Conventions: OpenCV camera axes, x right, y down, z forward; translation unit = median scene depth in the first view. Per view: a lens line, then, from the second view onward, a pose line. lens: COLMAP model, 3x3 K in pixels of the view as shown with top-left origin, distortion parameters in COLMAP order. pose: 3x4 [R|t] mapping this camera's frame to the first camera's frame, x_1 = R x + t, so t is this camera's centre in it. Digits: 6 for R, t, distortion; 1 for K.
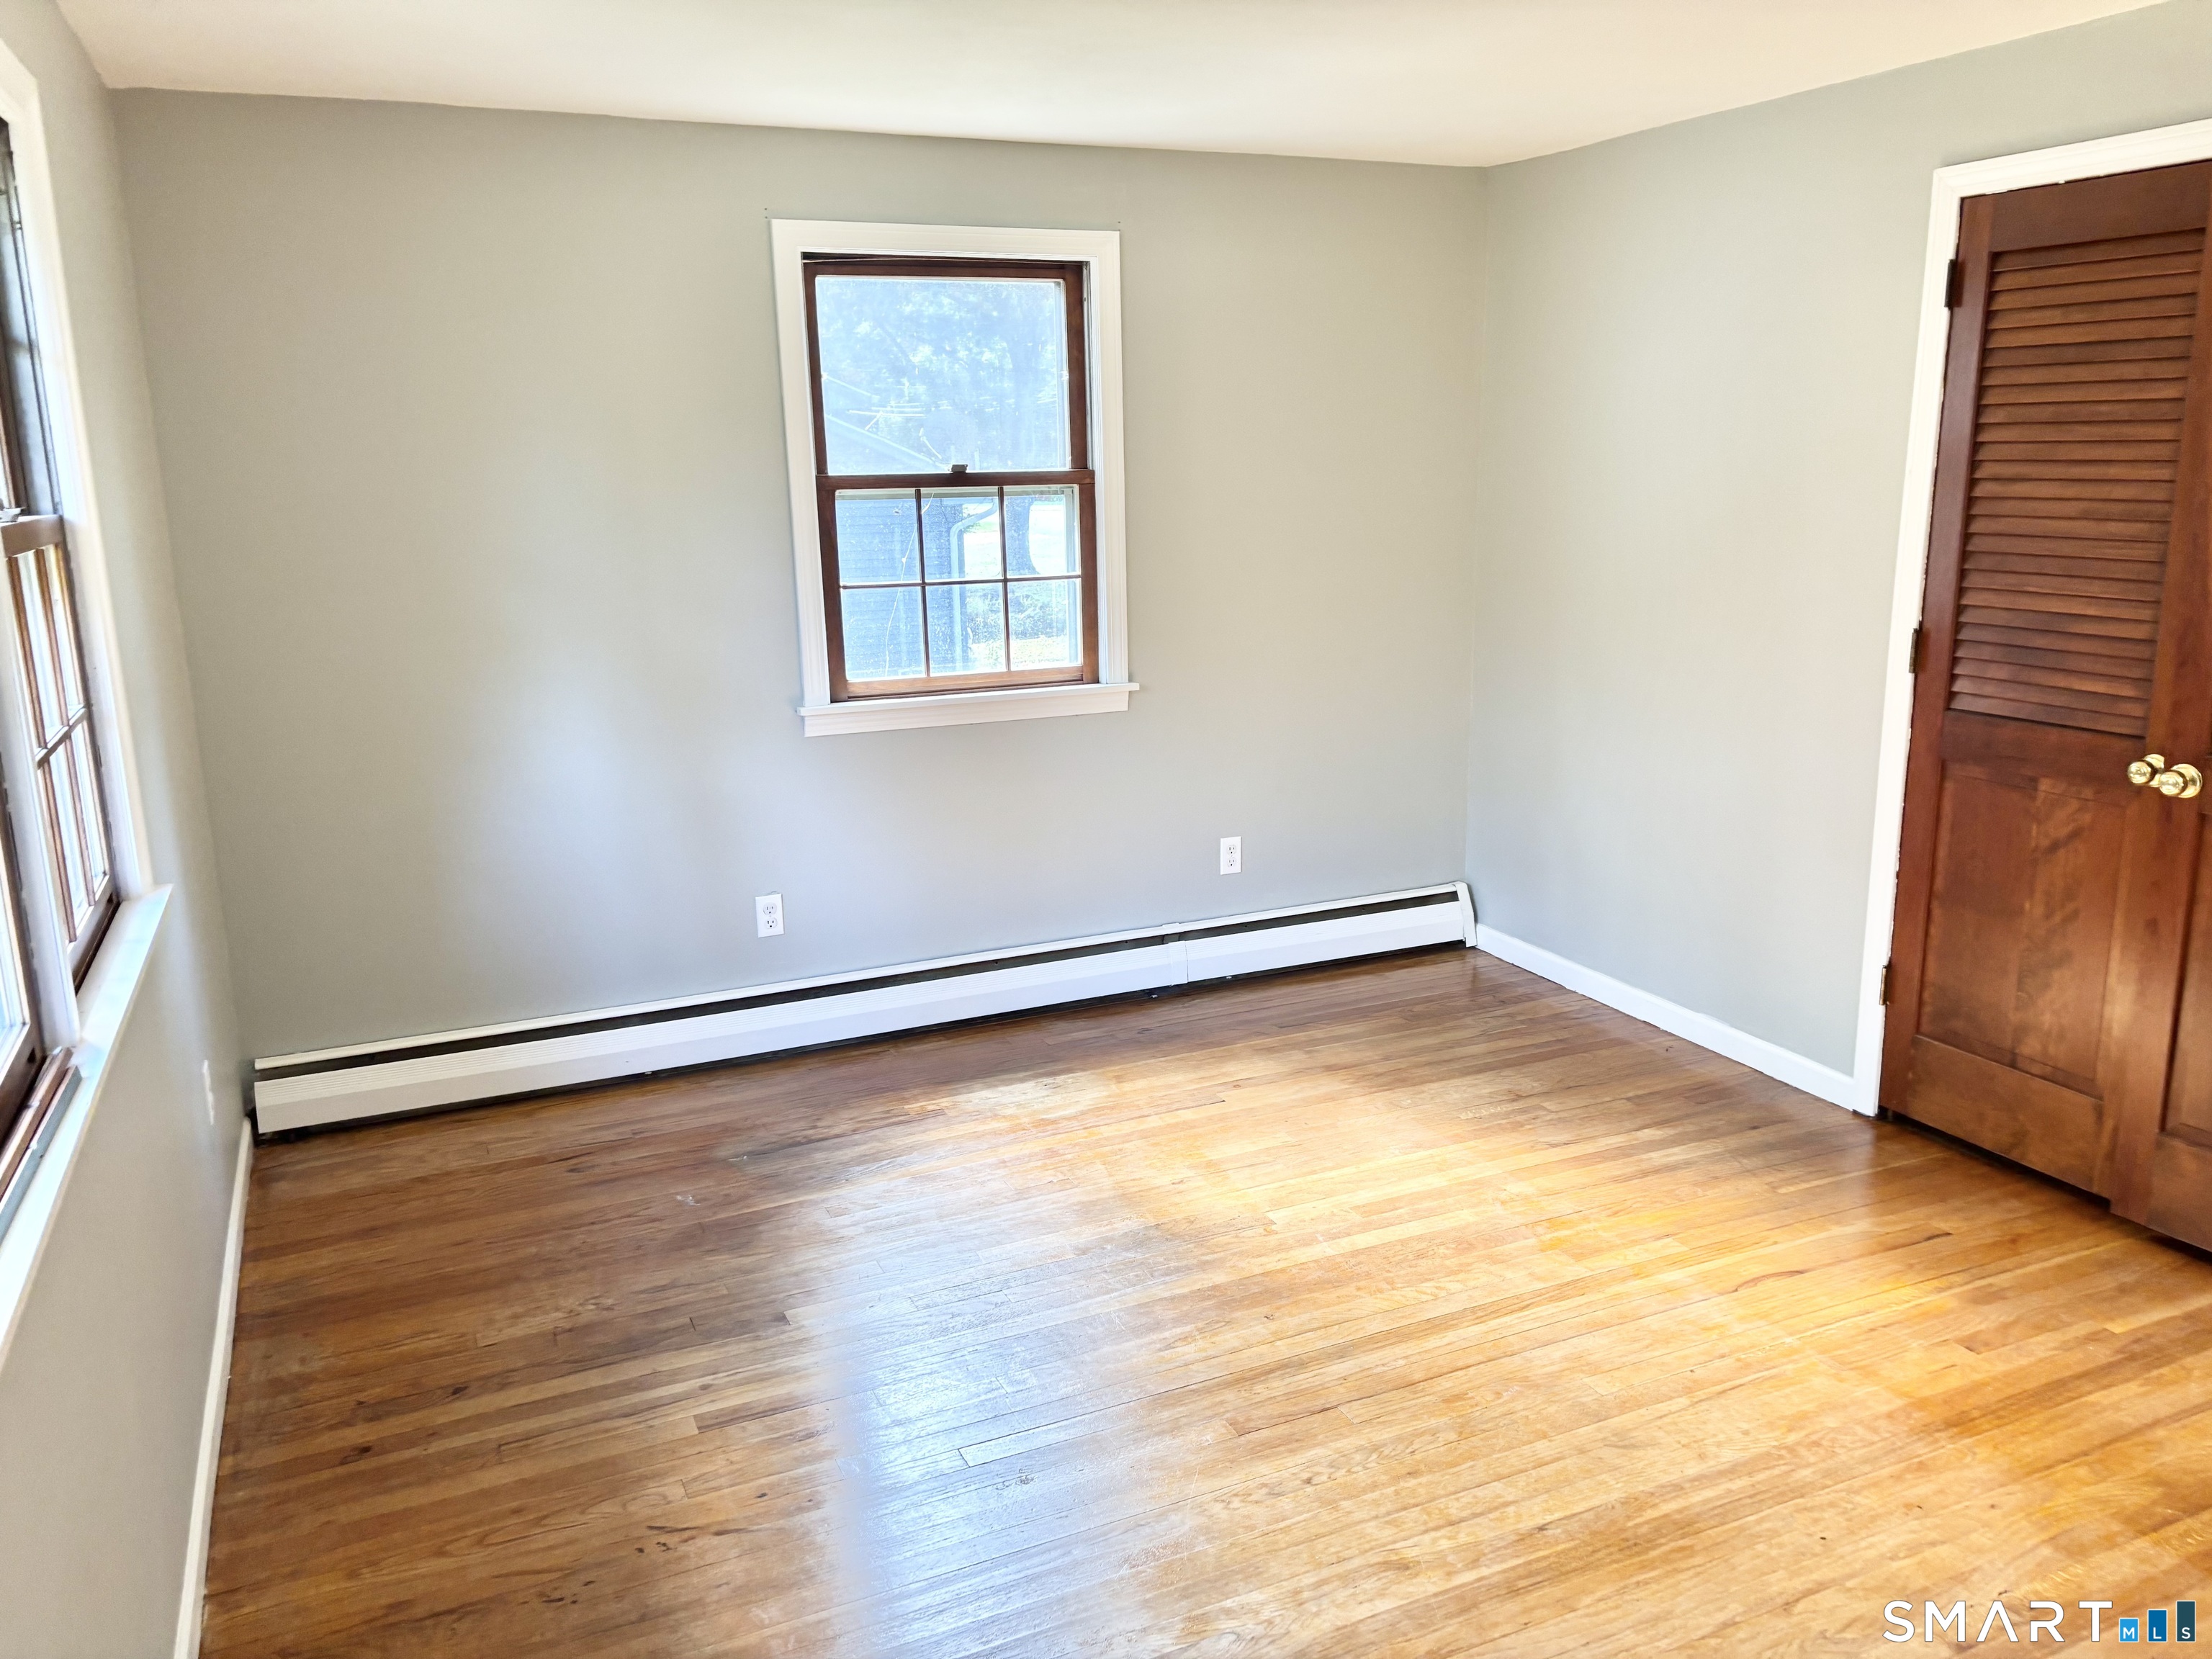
lens RADIAL K [[1660.7, 0, 1102.1], [0, 1660.7, 826.7], [0, 0, 1]] dist [0.015357, -0.006236]
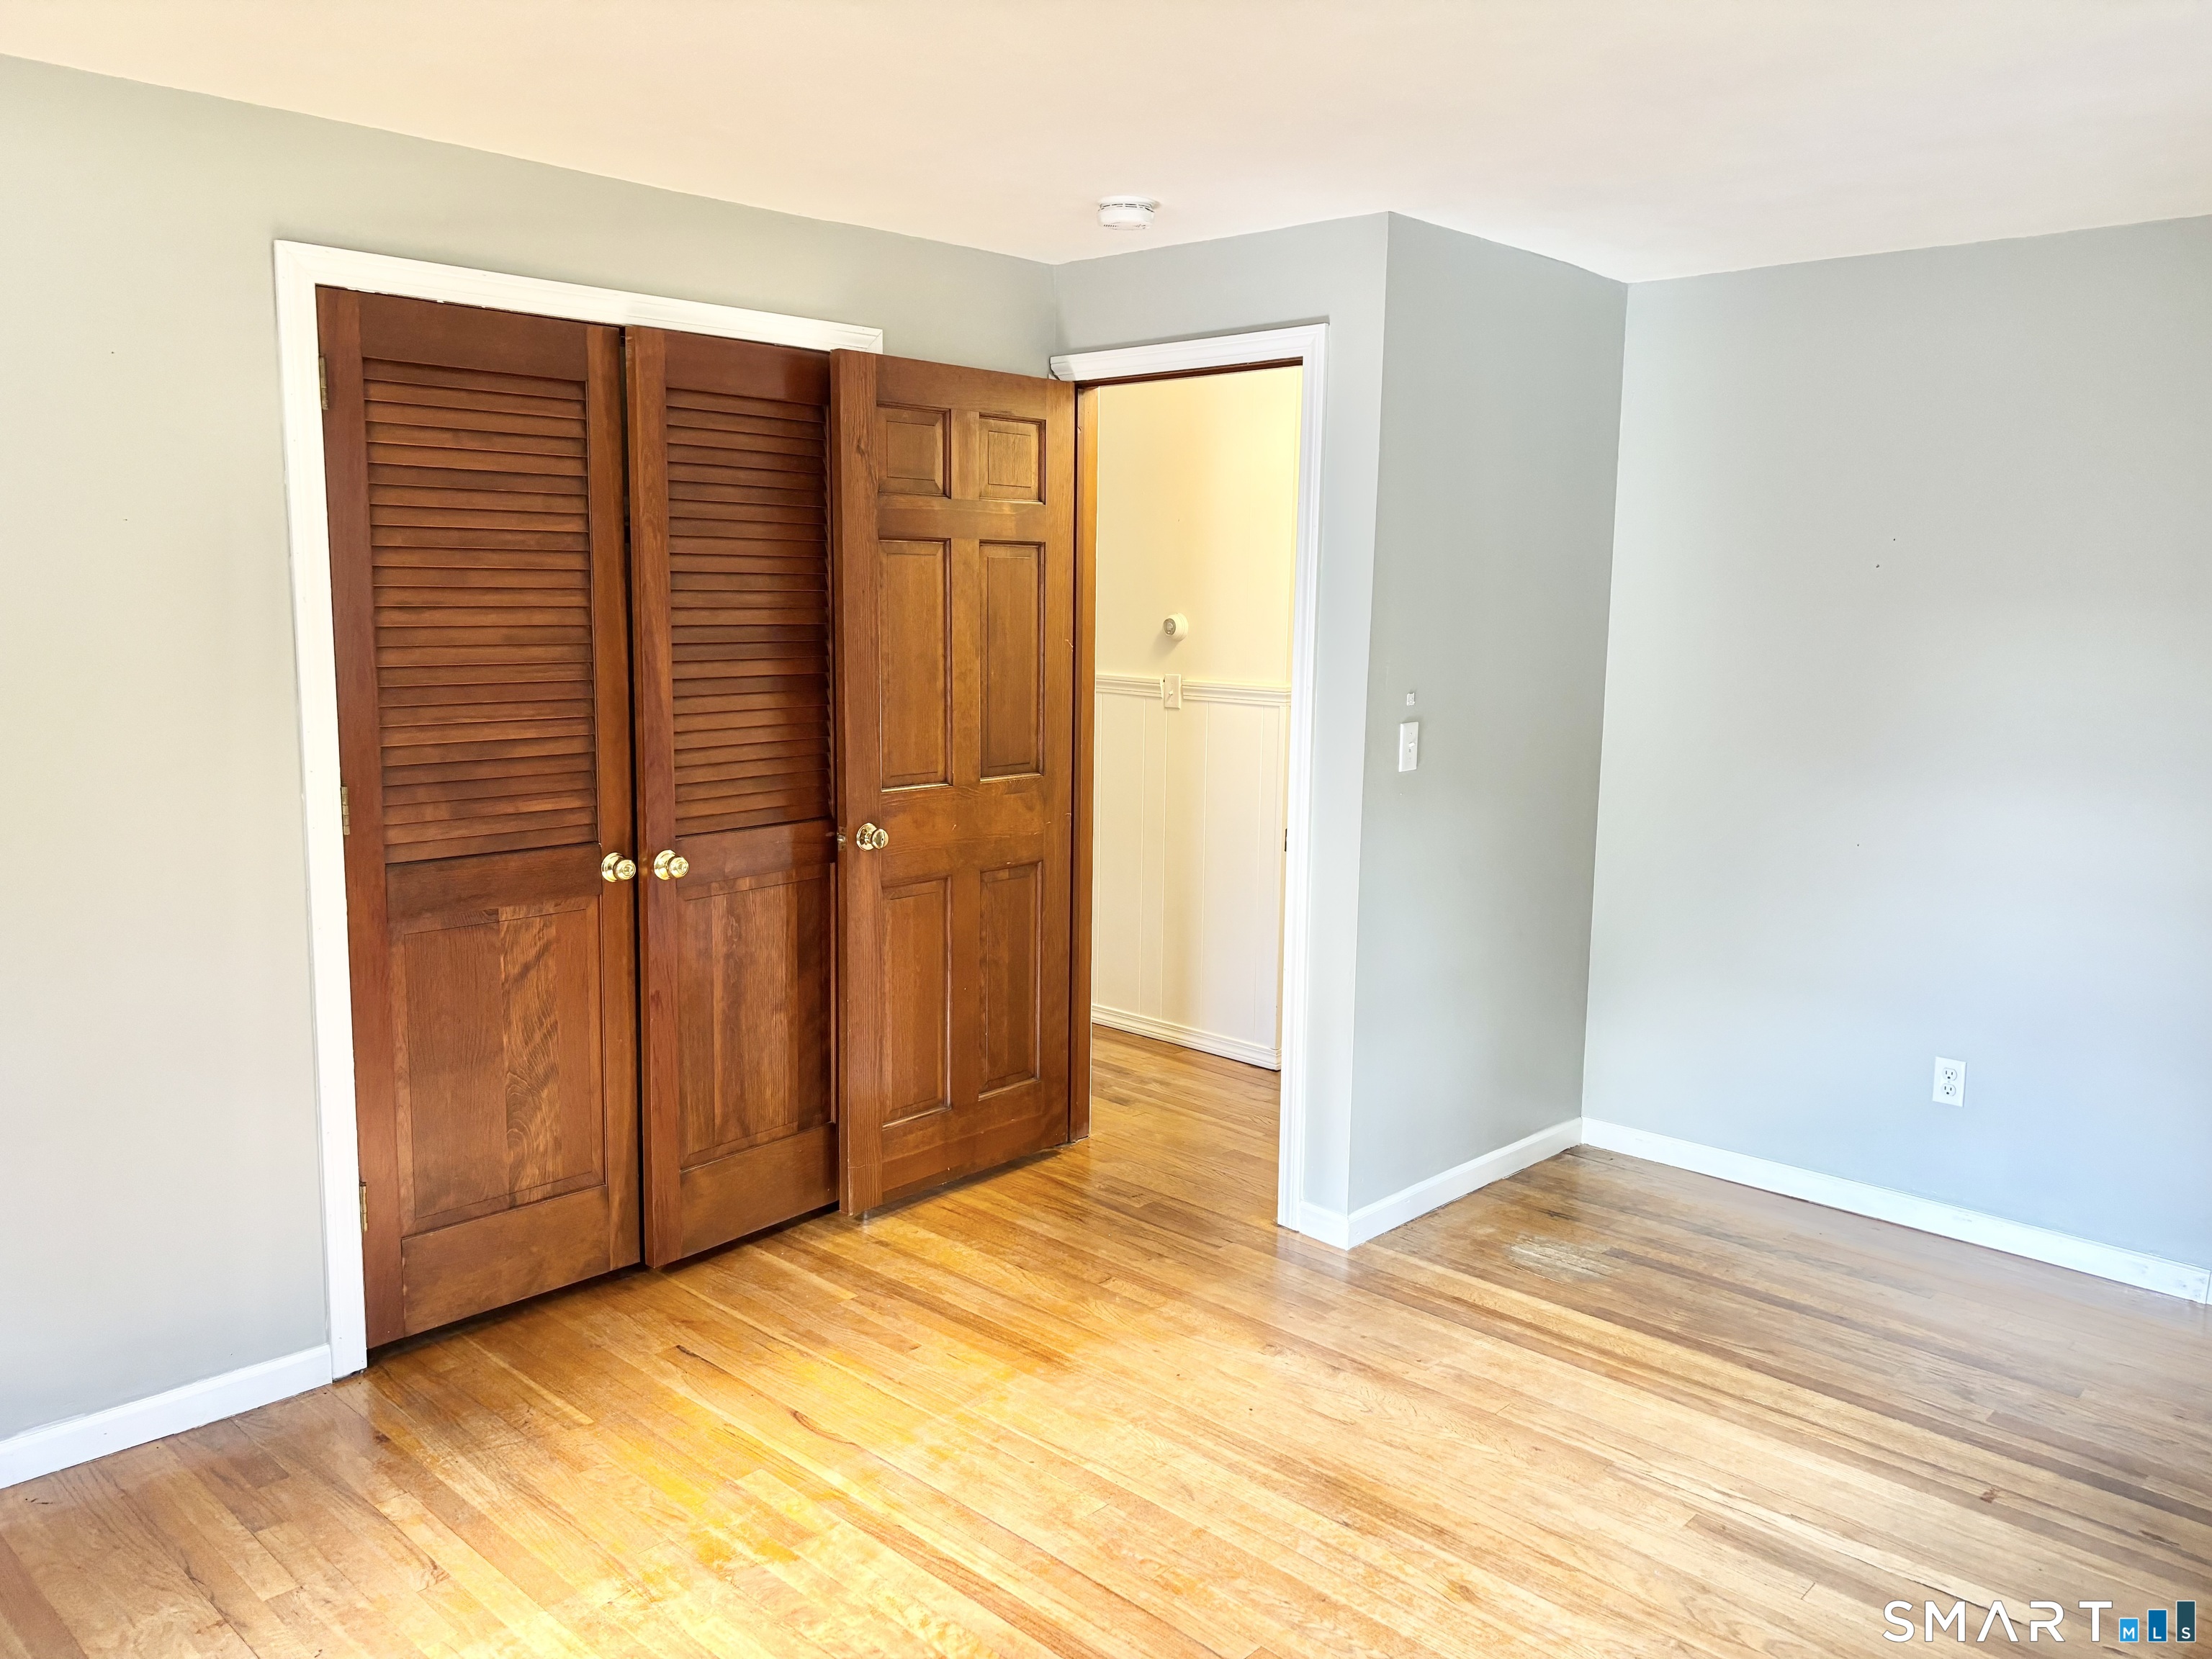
lens RADIAL K [[1660.7, 0, 1102.2], [0, 1660.7, 827.9], [0, 0, 1]] dist [0.015357, -0.006236]
pose [[-0.368242, -0.123630, 0.921473, -0.467896], [0.203038, 0.956503, 0.209468, -0.211213], [-0.907289, 0.264230, -0.327123, 1.006911]]
